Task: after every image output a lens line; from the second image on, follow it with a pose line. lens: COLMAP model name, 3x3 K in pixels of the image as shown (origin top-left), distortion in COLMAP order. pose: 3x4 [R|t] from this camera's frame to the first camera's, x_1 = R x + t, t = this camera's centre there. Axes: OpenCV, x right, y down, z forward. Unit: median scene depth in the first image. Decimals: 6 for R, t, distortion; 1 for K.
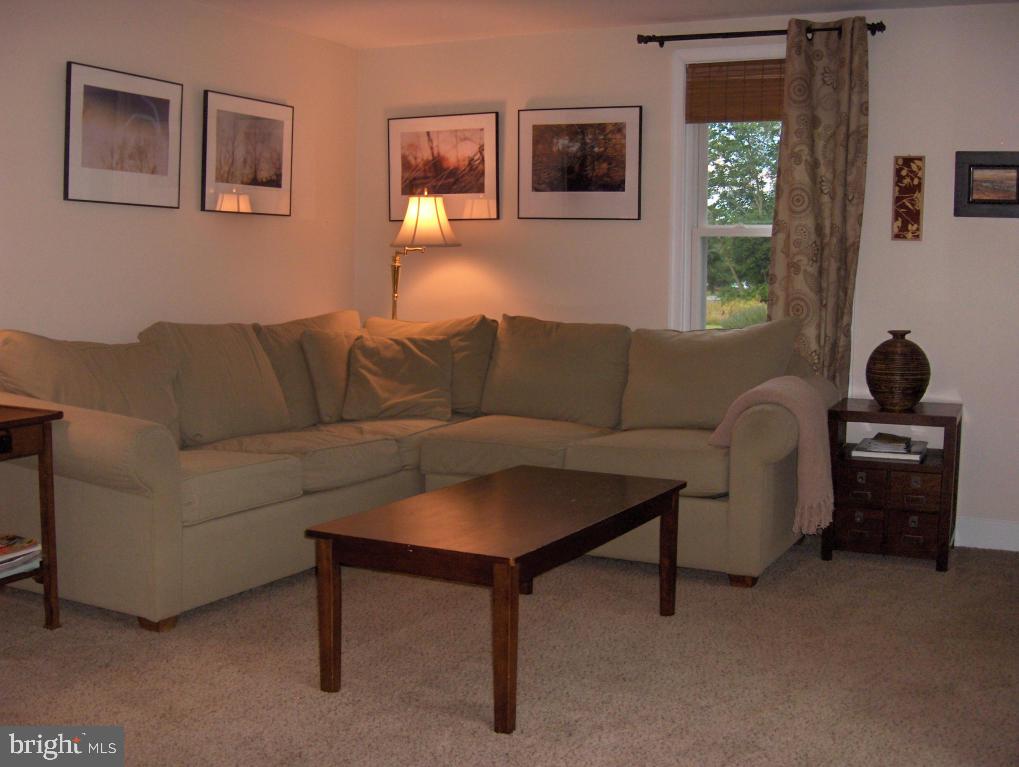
lens RADIAL K [[1192.6, 0, 509.5], [0, 1192.6, 383.5], [0, 0, 1]] dist [-0.149192, 0.014955]
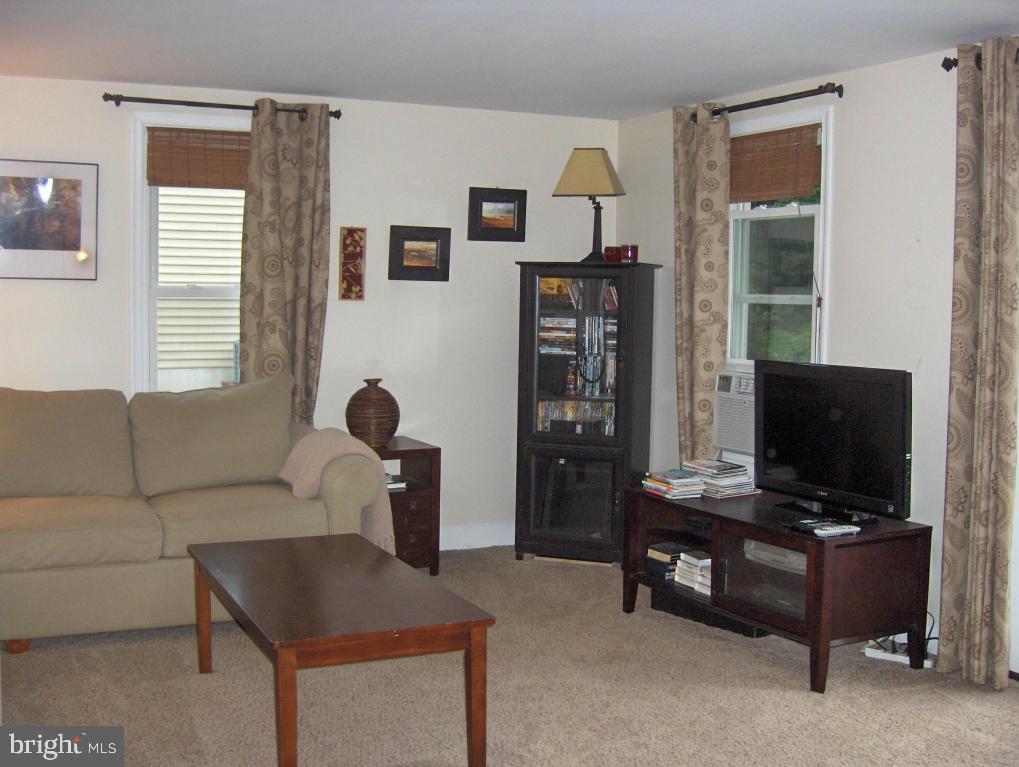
lens RADIAL K [[1192.6, 0, 509.5], [0, 1192.6, 383.5], [0, 0, 1]] dist [-0.149192, 0.014955]
pose [[0.601572, -0.067486, 0.795963, -0.510131], [0.070588, 0.997018, 0.031183, -0.065582], [-0.795693, 0.037426, 0.604542, 0.166016]]
